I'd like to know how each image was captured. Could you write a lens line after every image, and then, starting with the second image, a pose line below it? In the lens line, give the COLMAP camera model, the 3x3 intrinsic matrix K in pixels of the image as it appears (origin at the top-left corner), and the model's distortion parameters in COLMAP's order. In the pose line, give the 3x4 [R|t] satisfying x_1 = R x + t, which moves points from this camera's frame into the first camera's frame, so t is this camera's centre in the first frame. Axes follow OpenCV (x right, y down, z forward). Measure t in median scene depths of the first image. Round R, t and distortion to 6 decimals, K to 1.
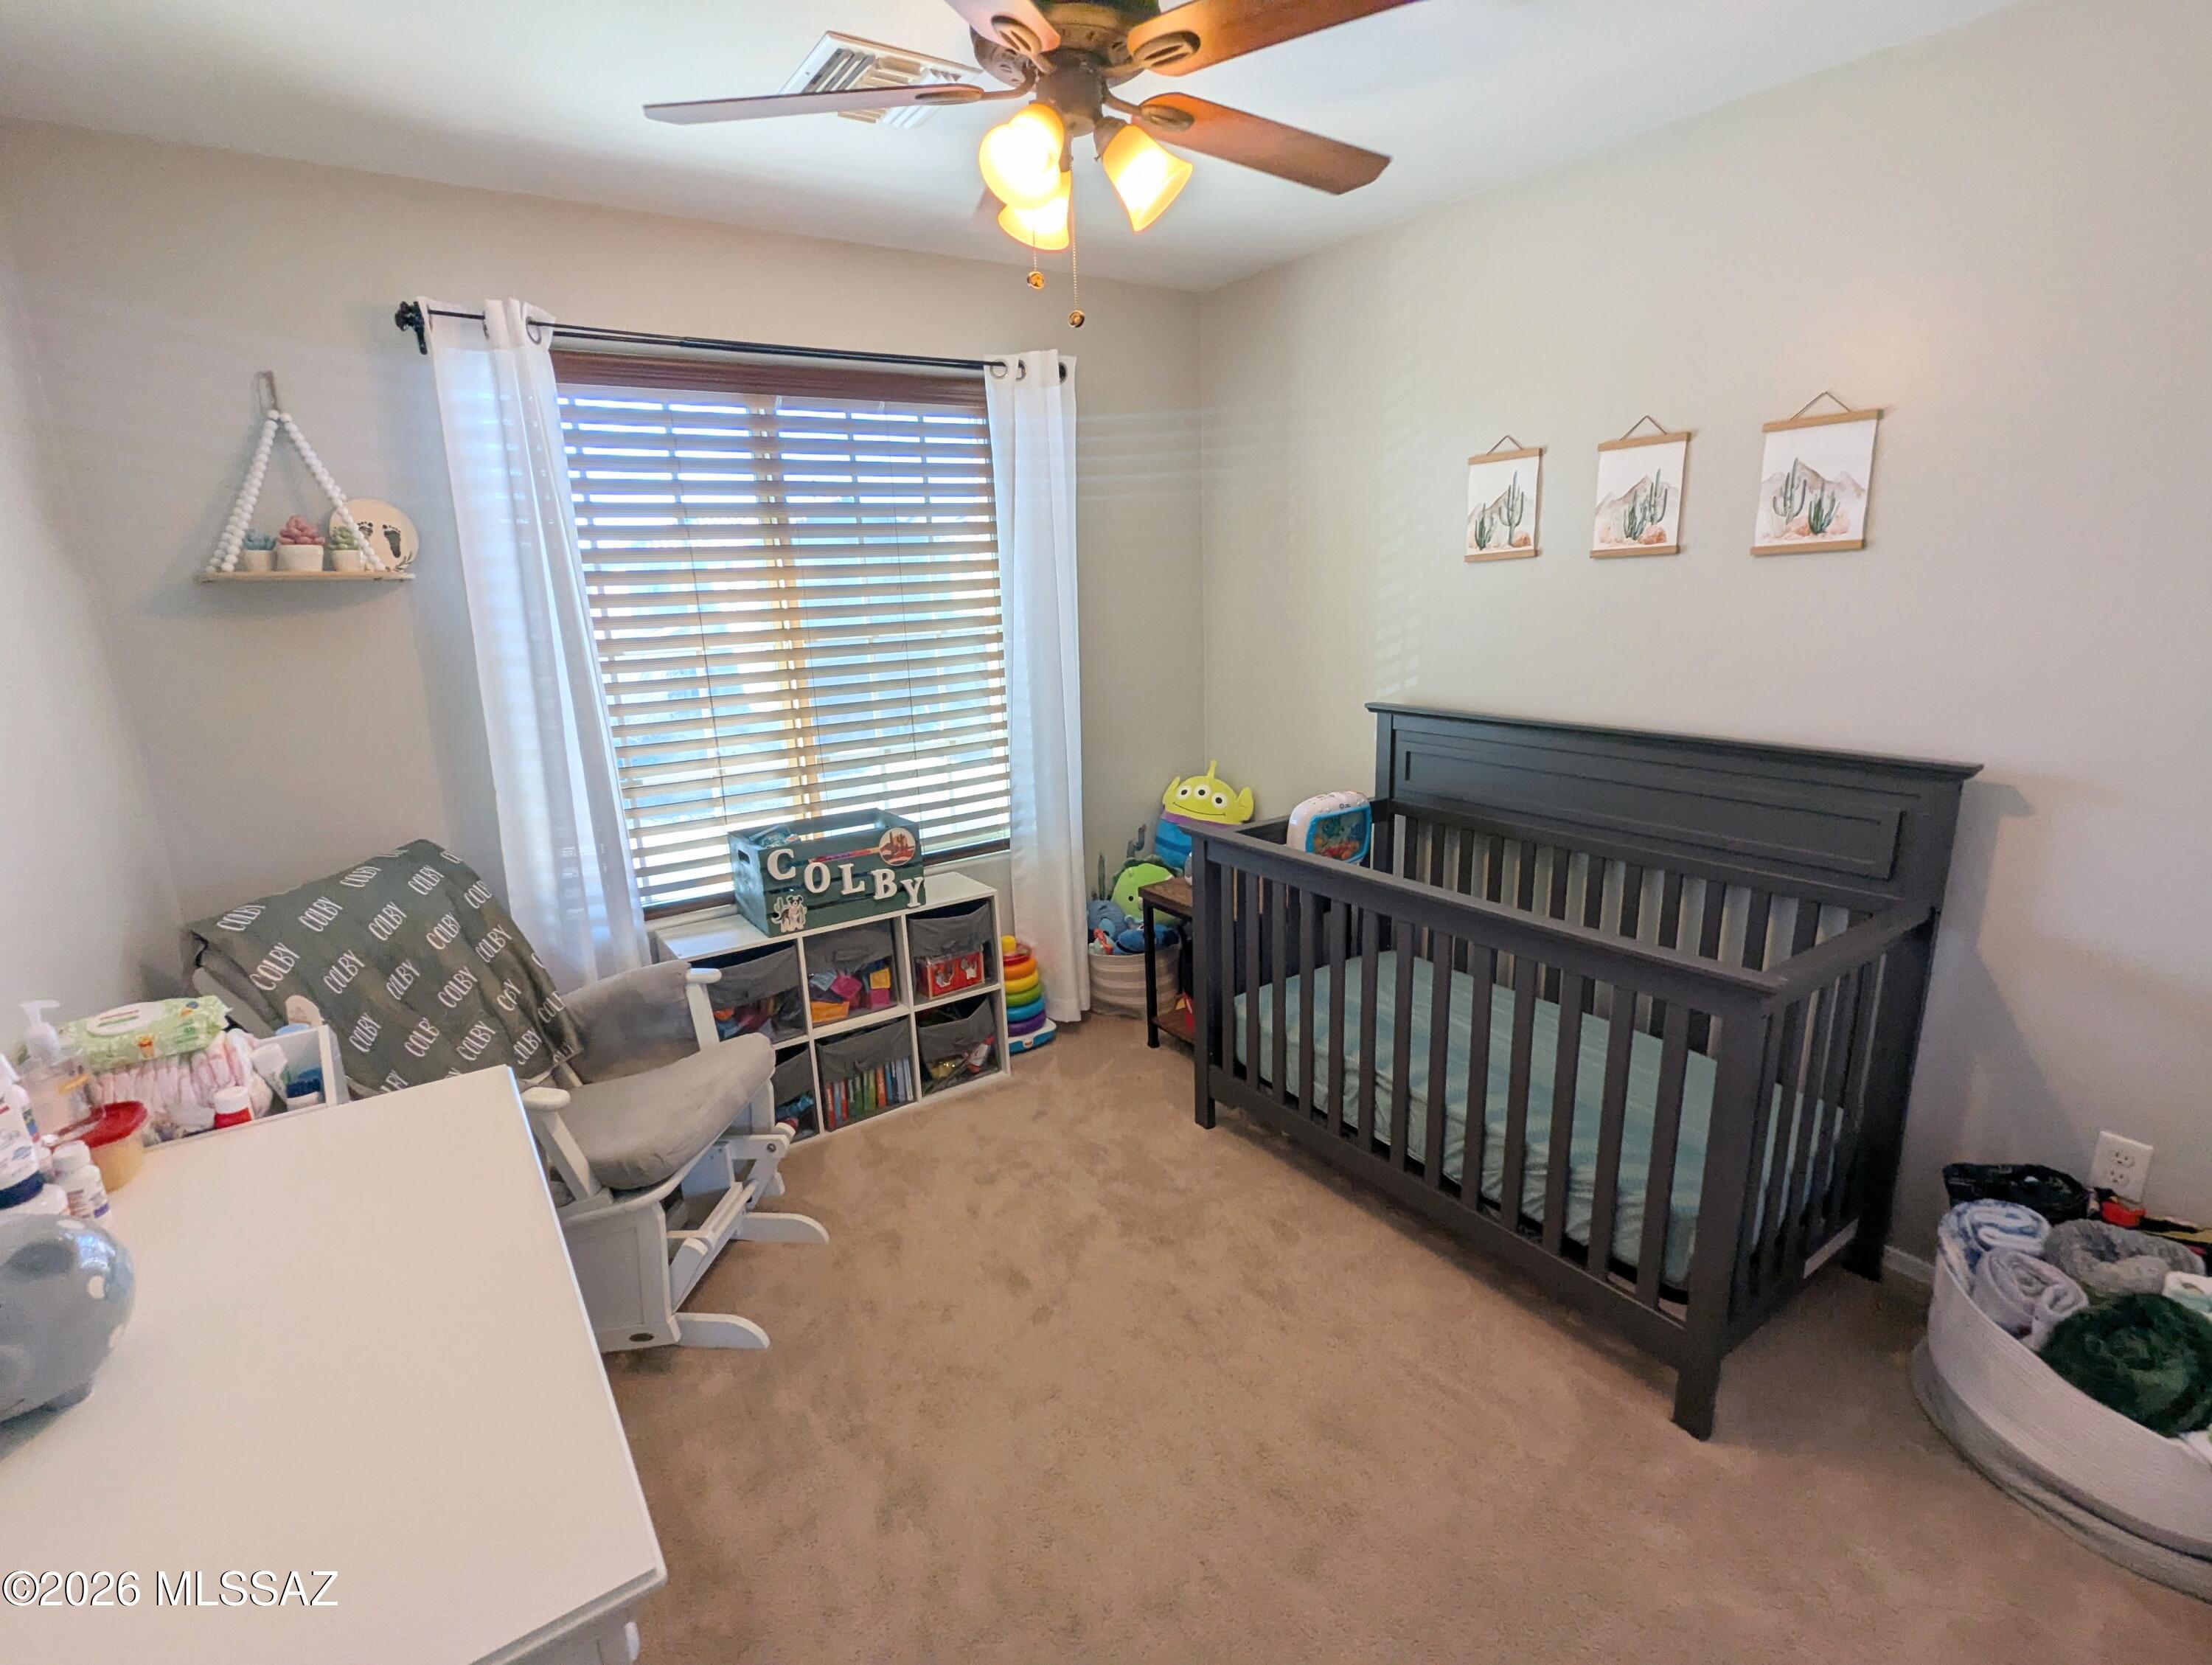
lens RADIAL K [[1046.5, 0, 1111.5], [0, 1046.5, 834.5], [0, 0, 1]] dist [-0.000347, 0.000449]
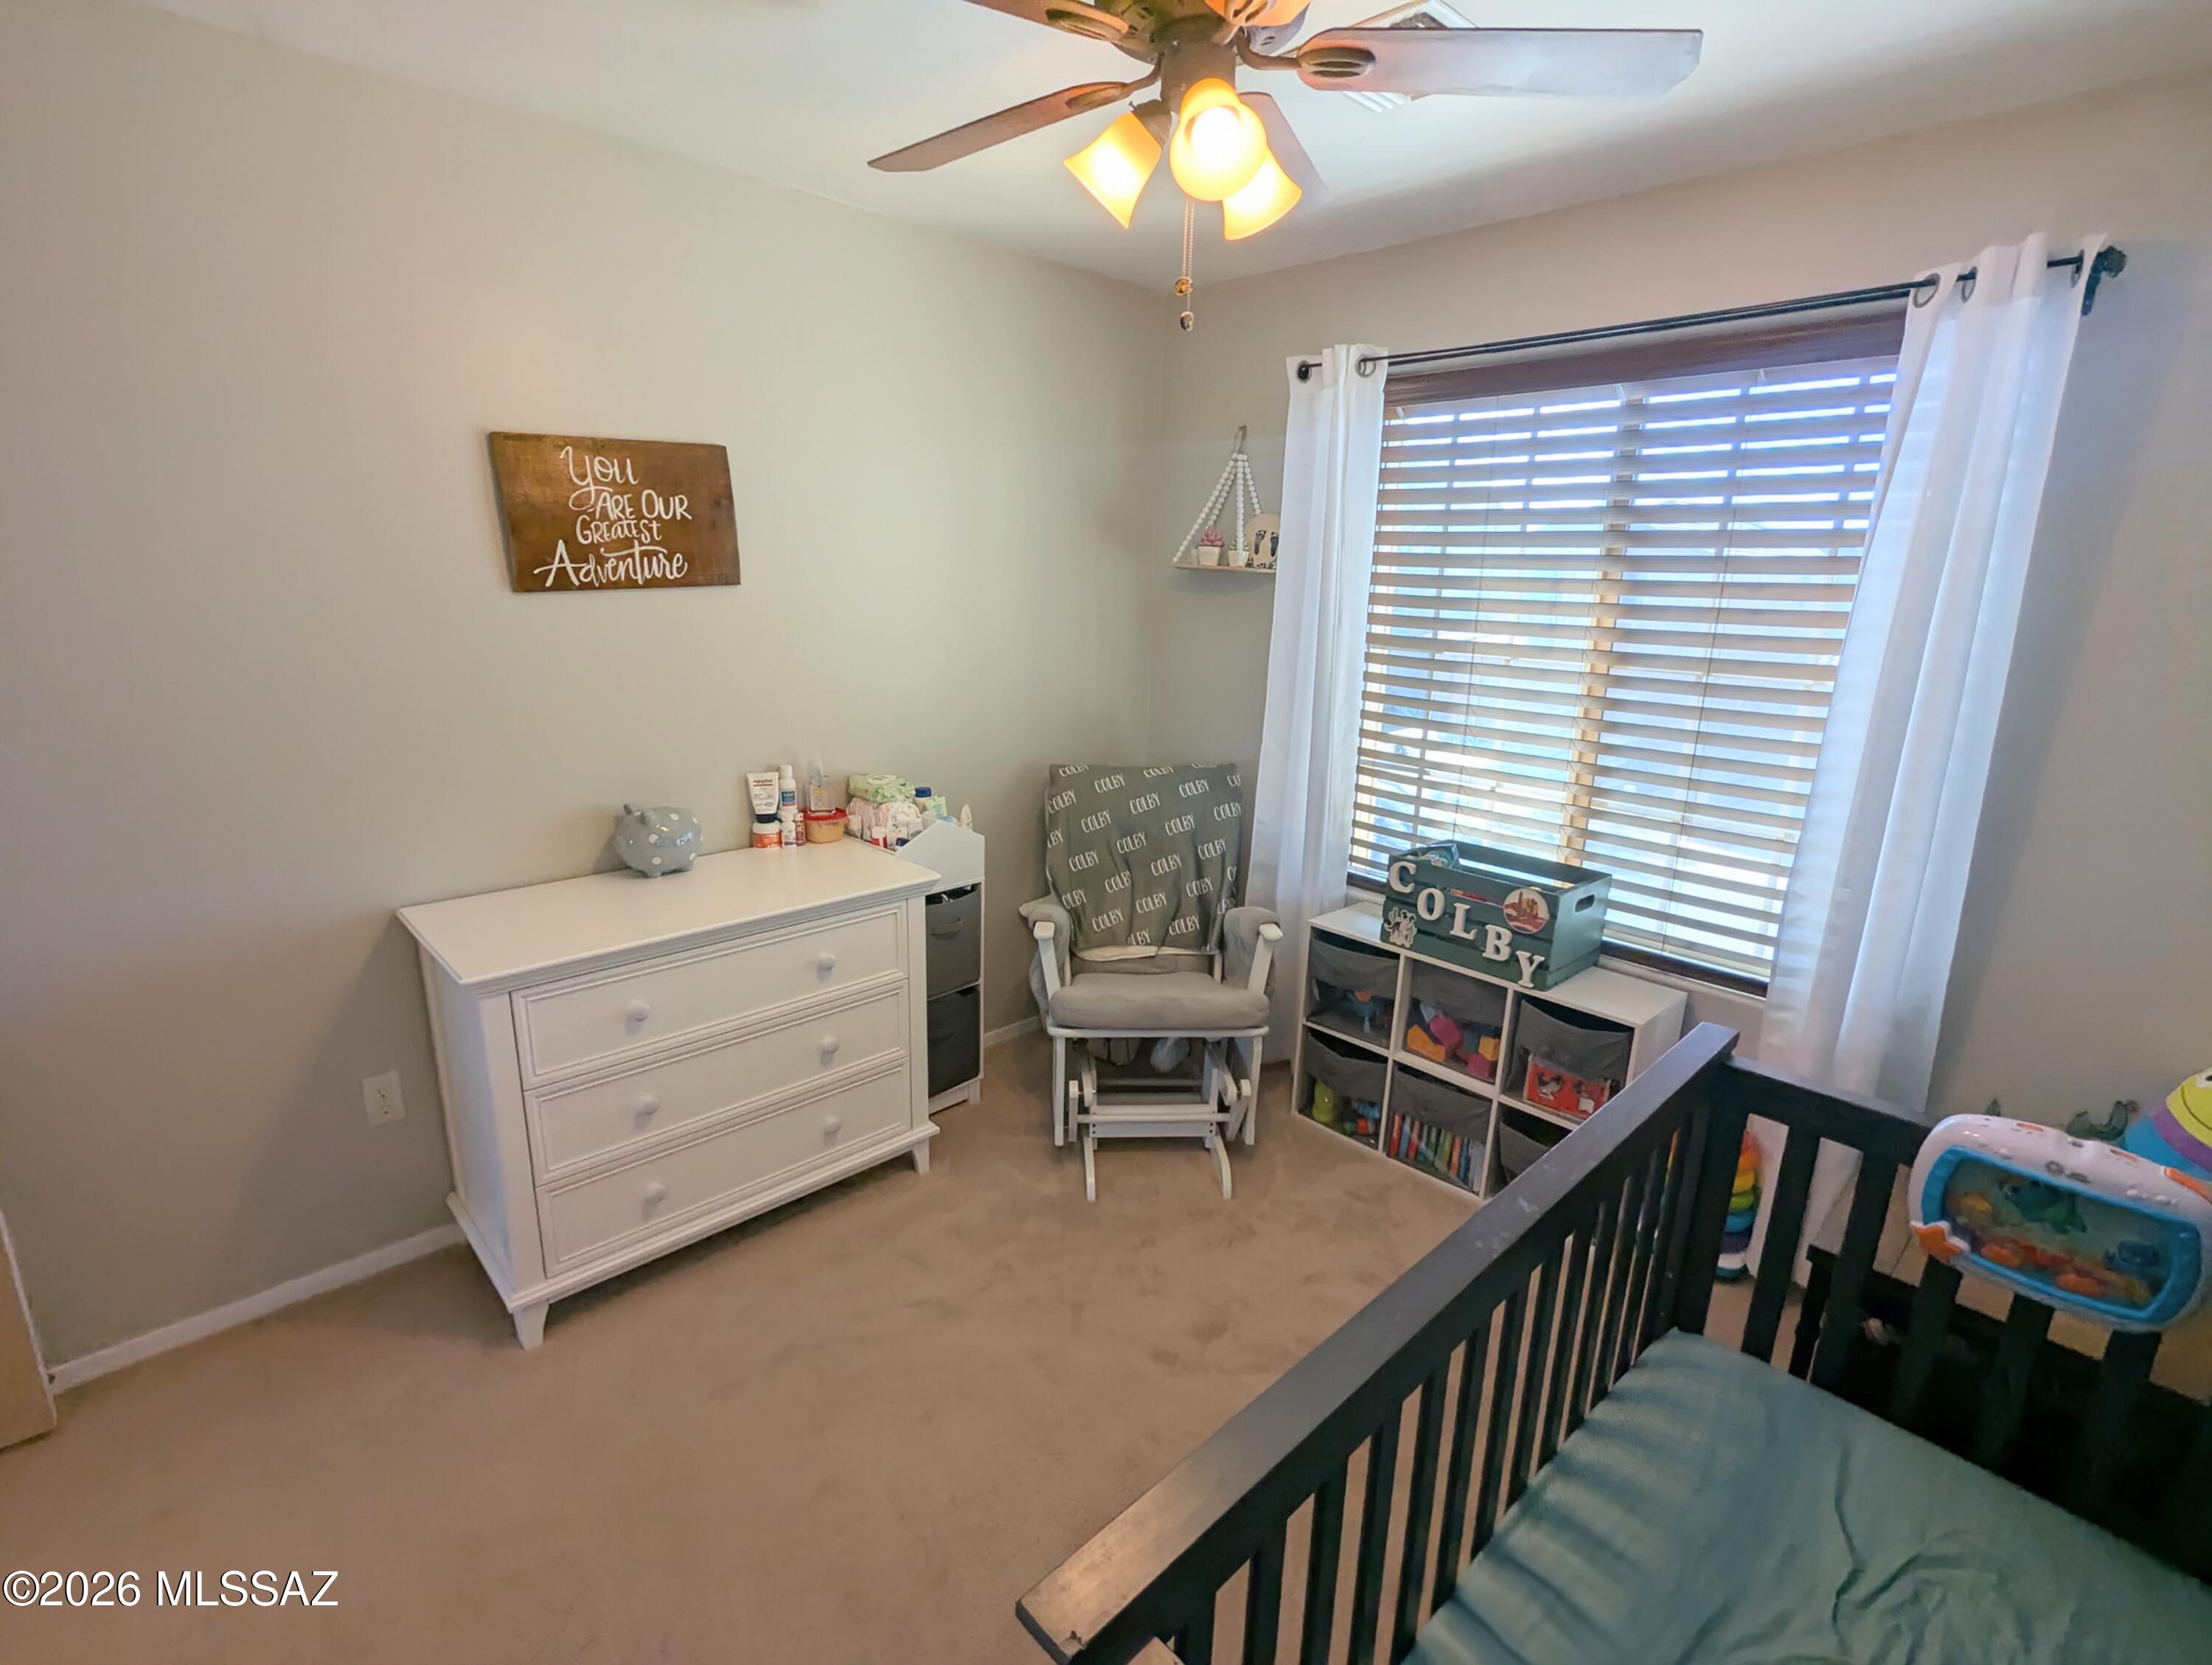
lens RADIAL K [[1046.5, 0, 1101.6], [0, 1046.5, 834.6], [0, 0, 1]] dist [-0.000347, 0.000449]
pose [[0.165520, 0.281432, -0.945198, 0.531280], [-0.271425, 0.934404, 0.230688, -0.150807], [0.948120, 0.218367, 0.231051, 0.465993]]
